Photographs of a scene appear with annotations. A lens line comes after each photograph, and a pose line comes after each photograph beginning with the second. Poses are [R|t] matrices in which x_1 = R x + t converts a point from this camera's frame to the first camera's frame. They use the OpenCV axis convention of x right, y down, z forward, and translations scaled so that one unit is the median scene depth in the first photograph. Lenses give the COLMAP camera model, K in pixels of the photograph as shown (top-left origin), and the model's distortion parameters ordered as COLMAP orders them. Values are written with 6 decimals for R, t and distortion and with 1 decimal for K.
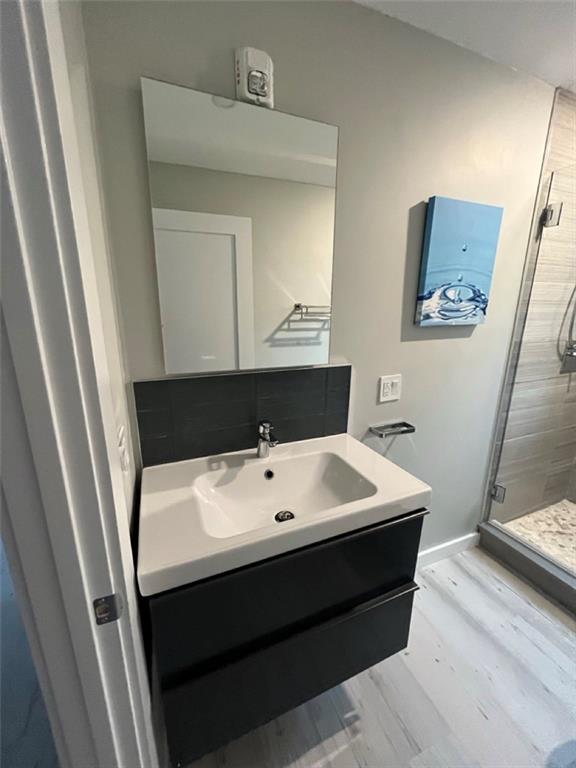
lens RADIAL K [[310.2, 0, 289.9], [0, 310.2, 385.2], [0, 0, 1]] dist [-0.003961, 0.000201]
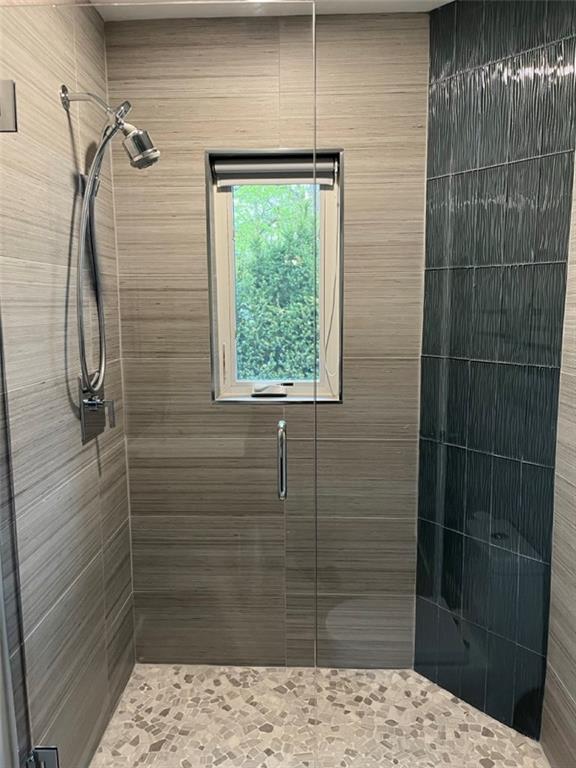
lens RADIAL K [[579.1, 0, 288.3], [0, 579.1, 383.2], [0, 0, 1]] dist [0.067545, -0.089096]
pose [[0.407454, -0.126507, 0.904421, 0.236536], [0.231252, 0.972373, 0.031829, -0.113510], [-0.883461, 0.196180, 0.425453, 0.393485]]
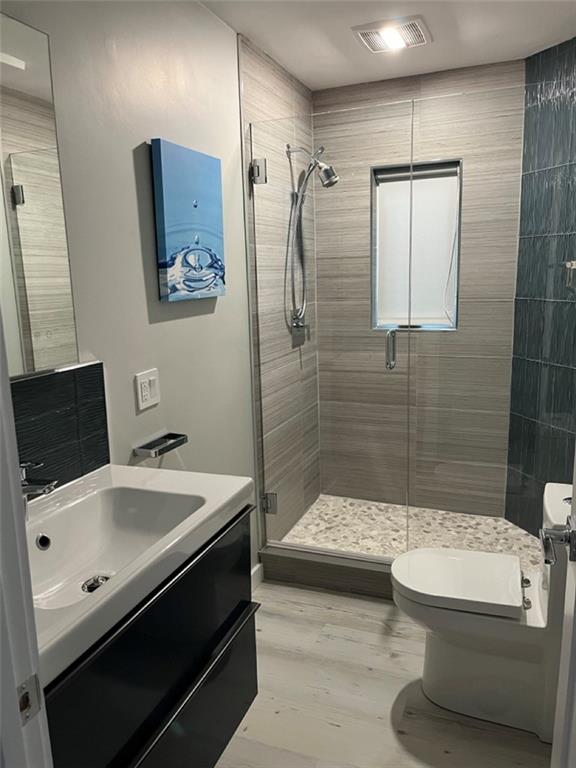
lens RADIAL K [[579.1, 0, 290.6], [0, 579.1, 384.7], [0, 0, 1]] dist [0.067545, -0.089096]
pose [[0.690870, -0.158028, 0.705497, -0.398174], [0.204930, 0.978601, 0.018521, 0.042823], [-0.693327, 0.131781, 0.708471, -0.187181]]
